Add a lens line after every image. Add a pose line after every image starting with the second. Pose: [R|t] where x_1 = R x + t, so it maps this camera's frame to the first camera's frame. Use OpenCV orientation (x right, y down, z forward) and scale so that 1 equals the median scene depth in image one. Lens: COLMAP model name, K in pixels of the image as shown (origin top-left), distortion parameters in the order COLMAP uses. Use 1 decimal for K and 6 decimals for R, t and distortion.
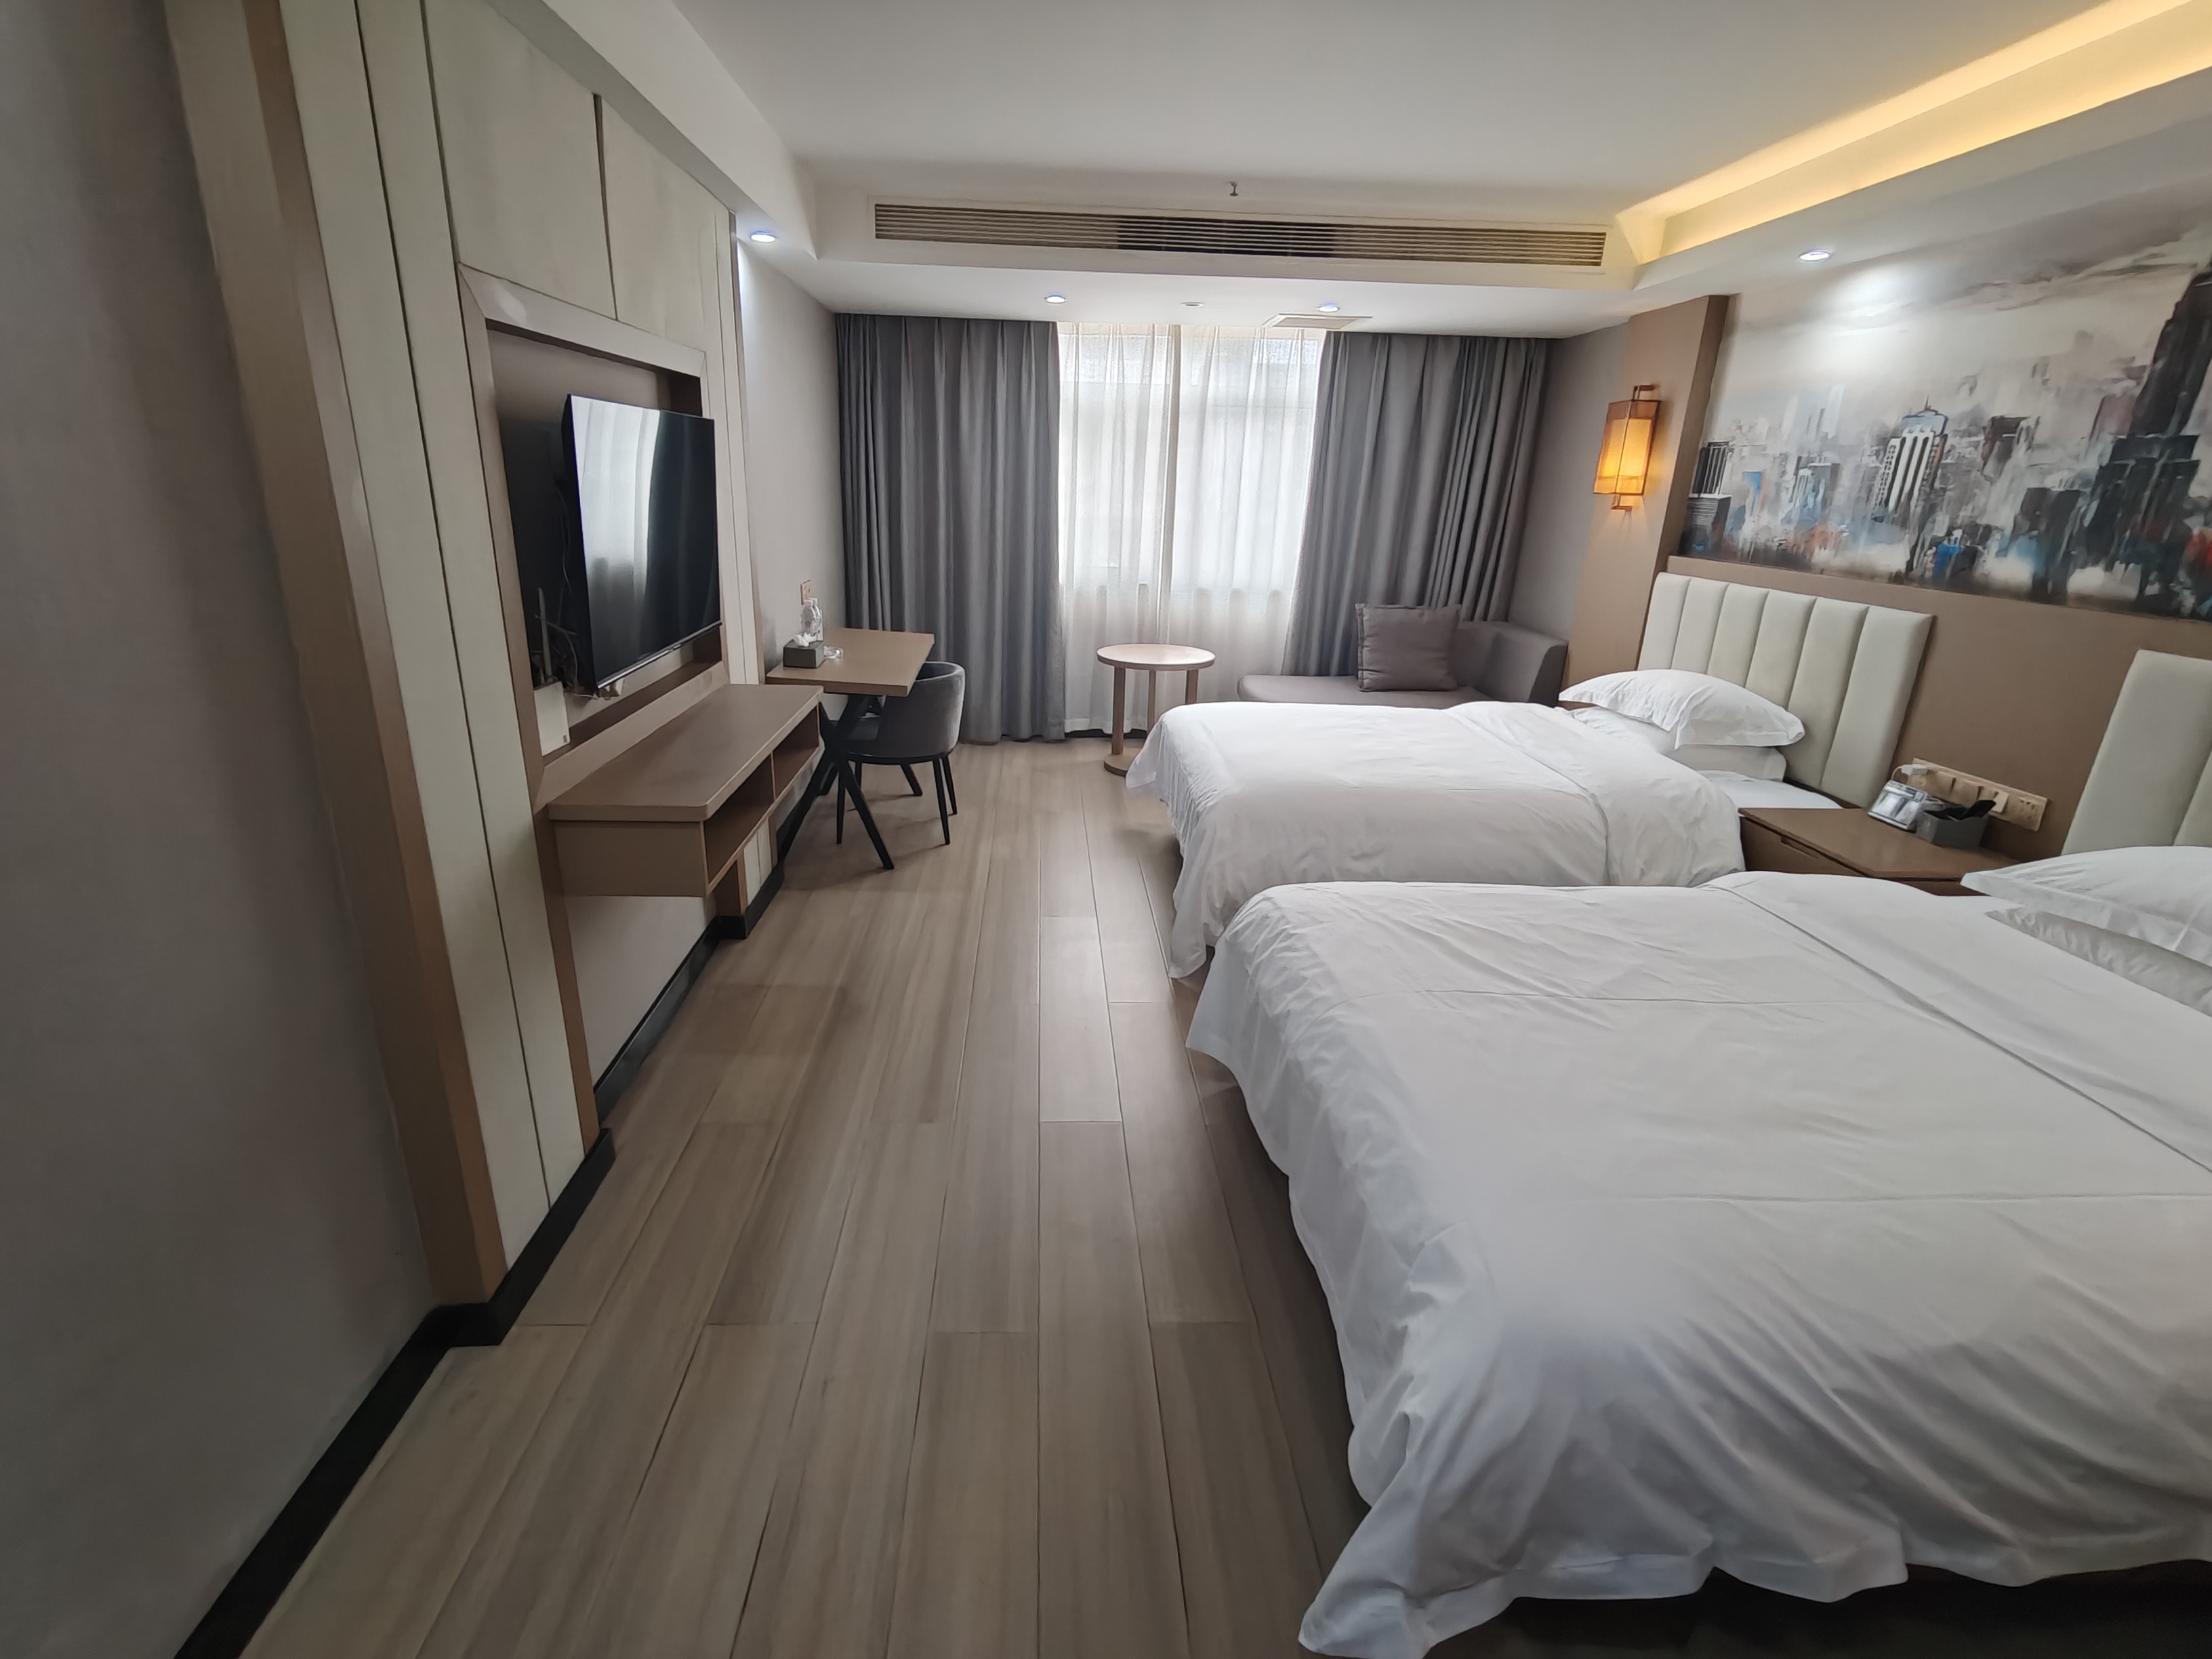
lens RADIAL K [[1046.4, 0, 1063.7], [0, 1046.4, 826.7], [0, 0, 1]] dist [0.003587, 0.002081]
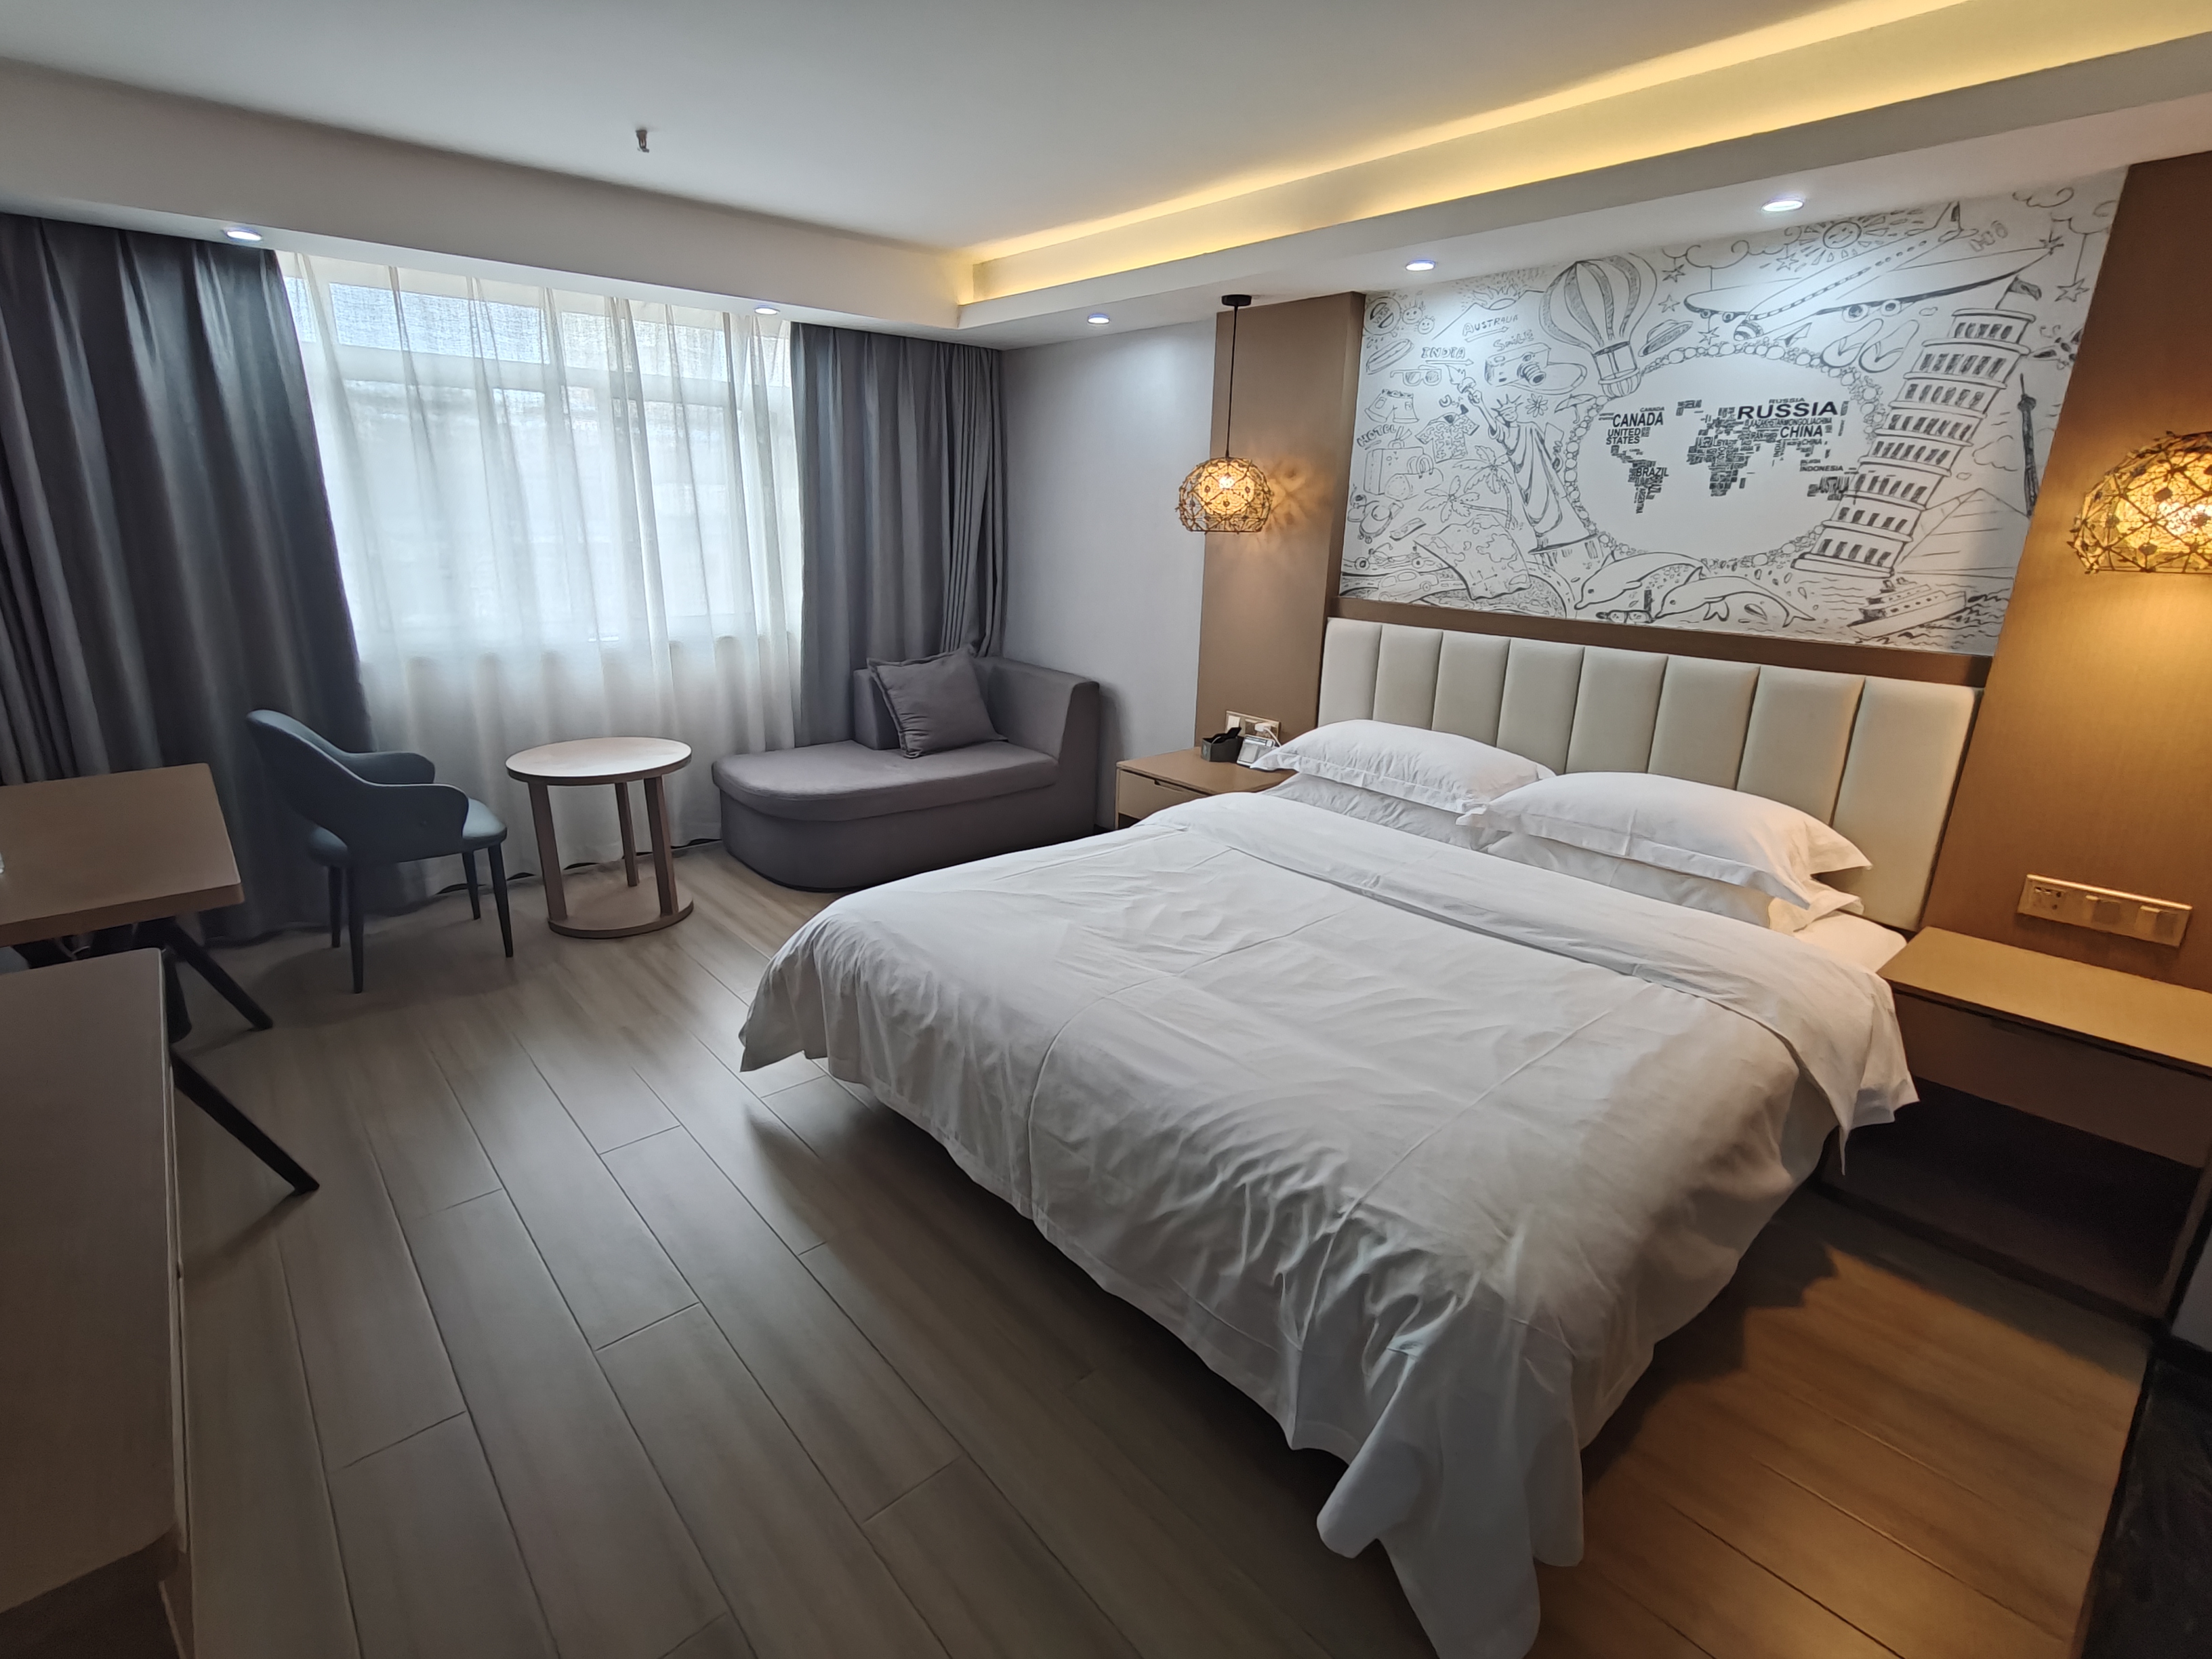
lens RADIAL K [[1046.4, 0, 1072.8], [0, 1046.4, 822.0], [0, 0, 1]] dist [0.003587, 0.002081]
pose [[0.779052, -0.189698, 0.597572, -0.253352], [0.196804, 0.978944, 0.054192, -0.192380], [-0.595269, 0.075386, 0.799982, 0.490799]]
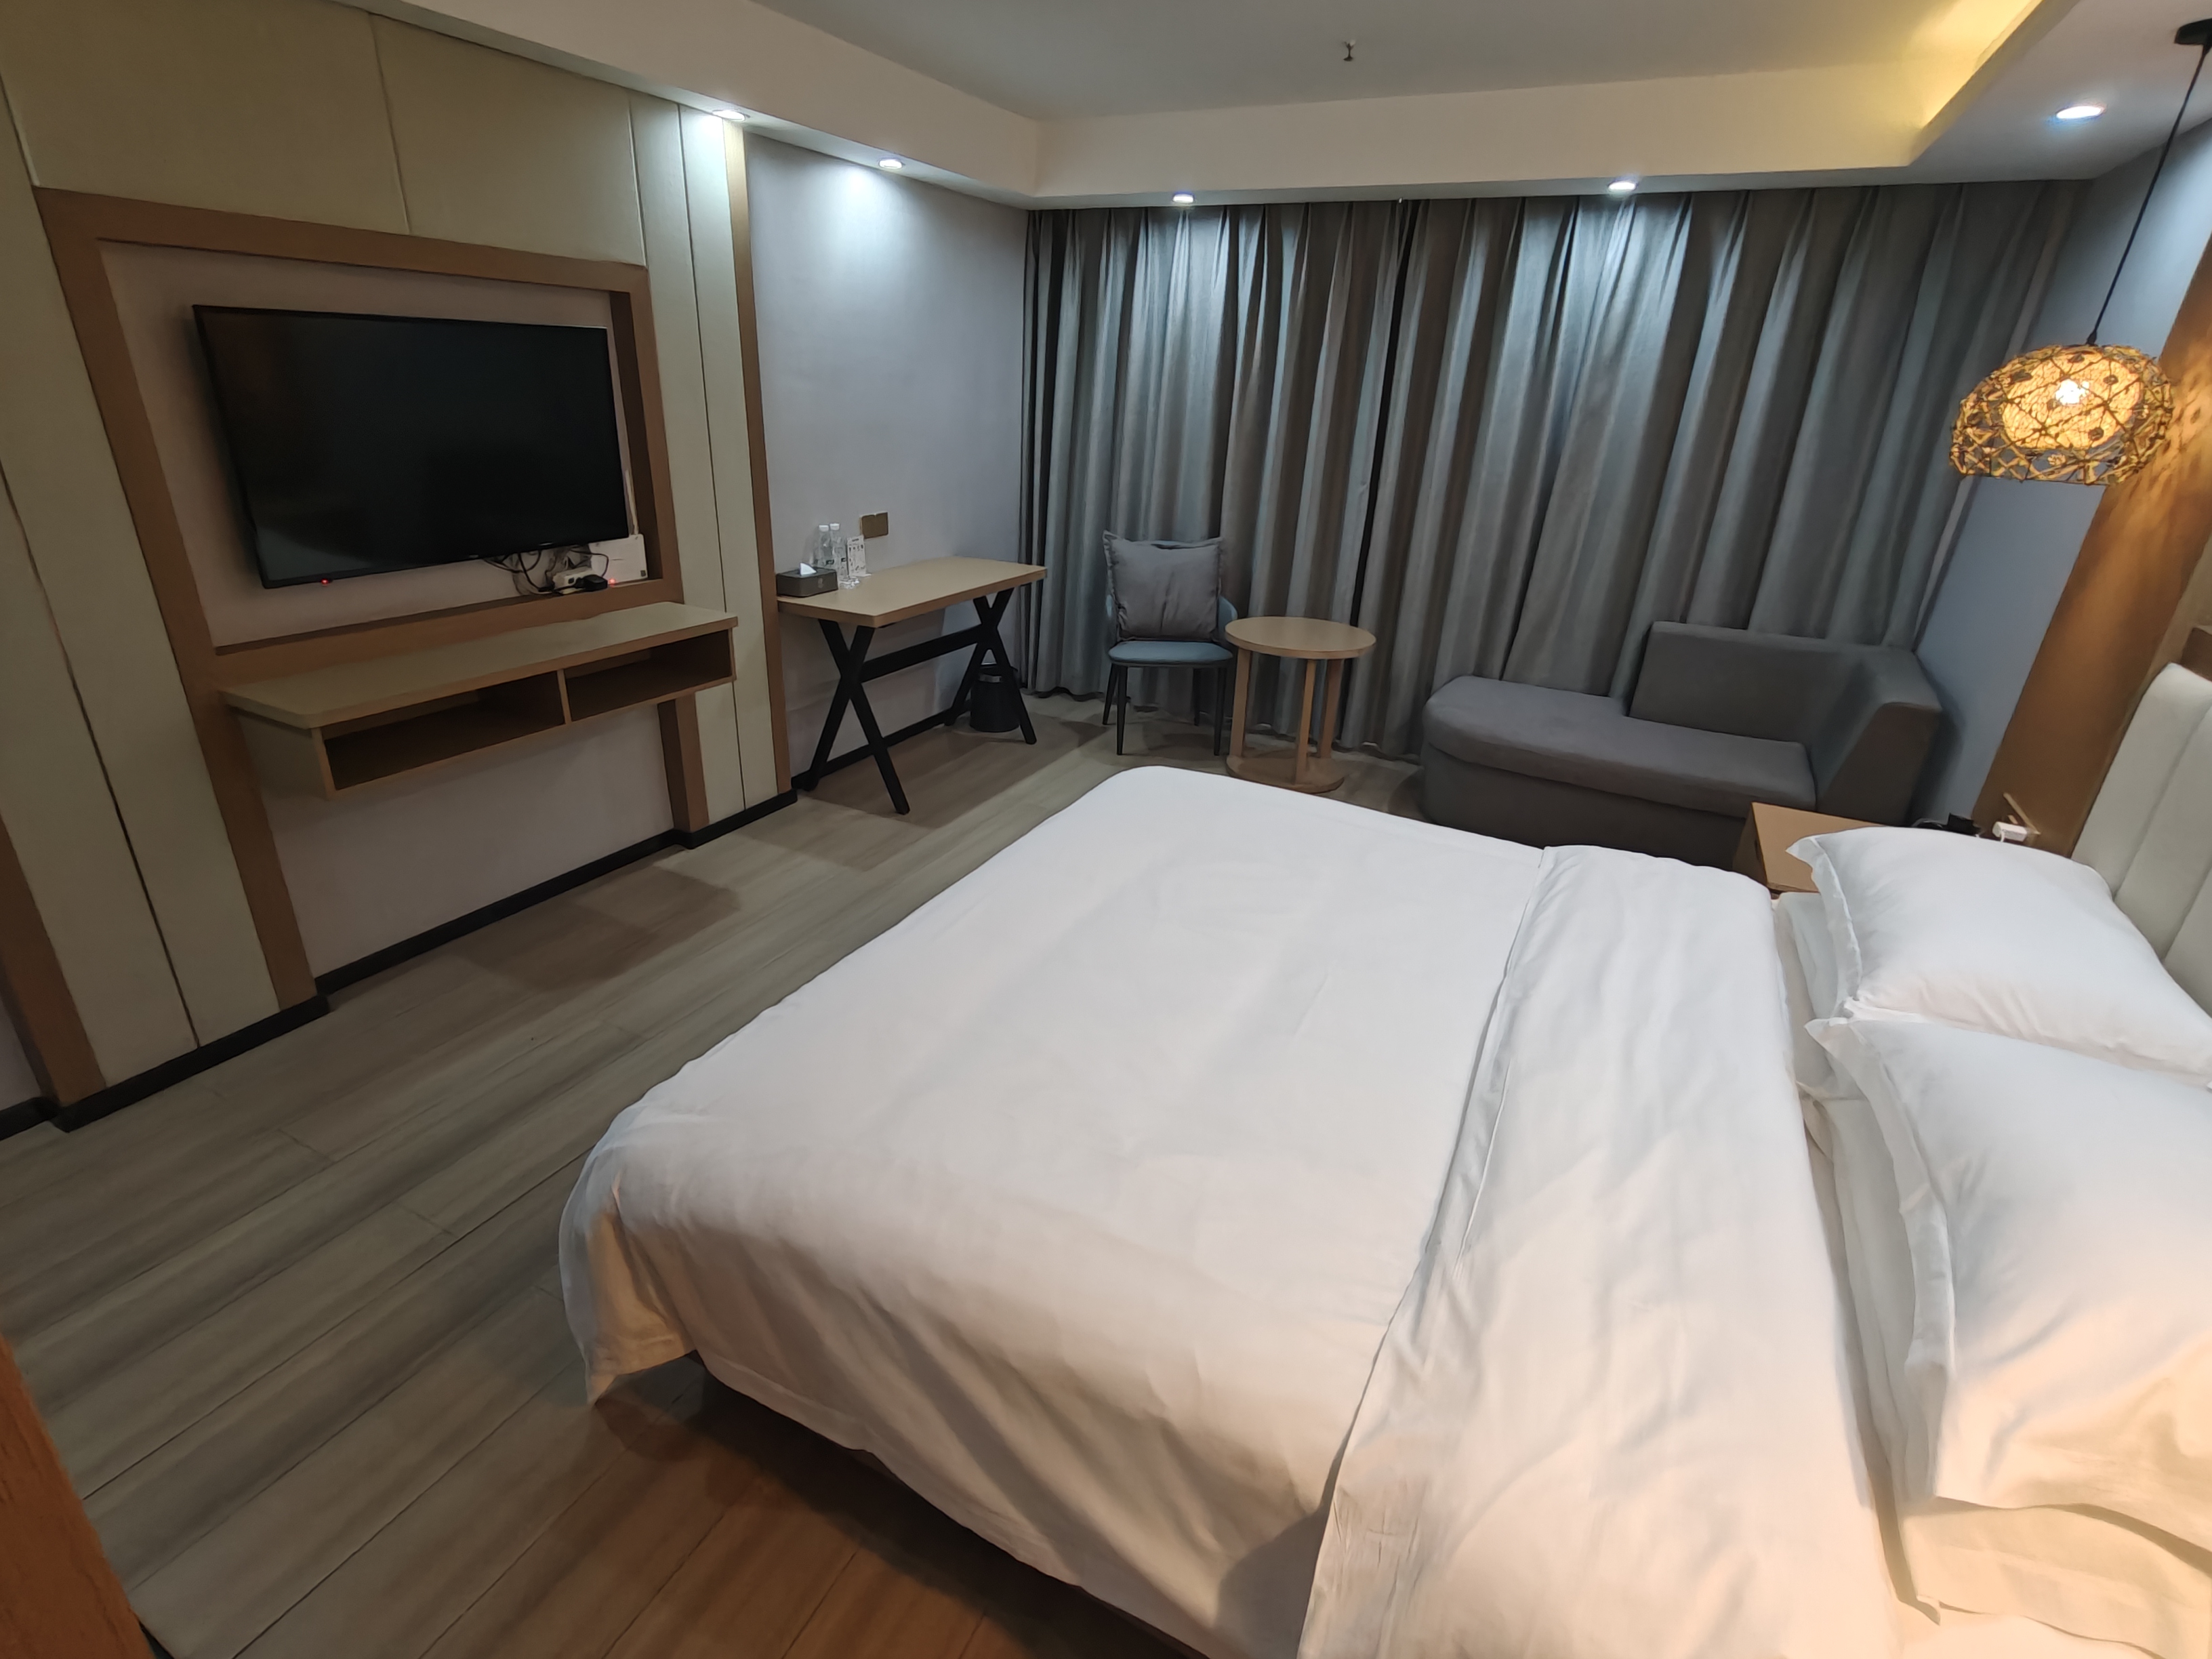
lens RADIAL K [[1046.4, 0, 1075.3], [0, 1046.4, 820.3], [0, 0, 1]] dist [0.003587, 0.002081]
pose [[0.871916, 0.203654, -0.445295, 0.741143], [-0.172750, 0.978868, 0.109428, -0.156068], [0.458171, -0.018487, 0.888672, 0.385251]]
